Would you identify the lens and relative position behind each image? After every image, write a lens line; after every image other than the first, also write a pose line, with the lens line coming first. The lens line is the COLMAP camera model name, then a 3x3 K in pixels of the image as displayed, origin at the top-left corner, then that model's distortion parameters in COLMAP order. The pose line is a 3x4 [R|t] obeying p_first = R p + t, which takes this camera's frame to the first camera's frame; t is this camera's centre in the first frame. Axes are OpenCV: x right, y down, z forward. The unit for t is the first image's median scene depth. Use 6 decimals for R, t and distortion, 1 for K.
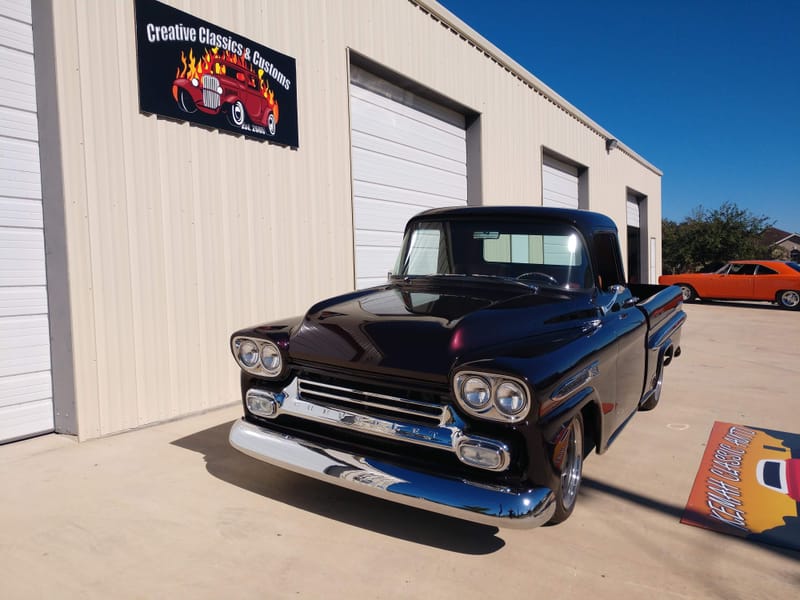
lens RADIAL K [[590.2, 0, 401.6], [0, 590.2, 299.6], [0, 0, 1]] dist [0.032867, -0.011517]
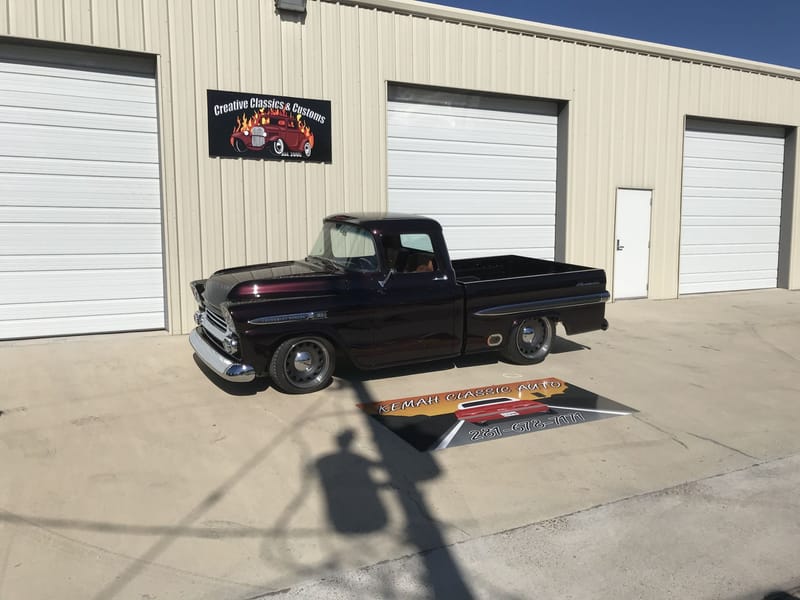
lens RADIAL K [[629.9, 0, 406.9], [0, 629.9, 303.6], [0, 0, 1]] dist [0.012527, 0.026585]
pose [[0.871756, 0.081727, -0.483076, 0.890126], [-0.045153, 0.995195, 0.086886, -0.059436], [0.487855, -0.053931, 0.871257, -0.331786]]
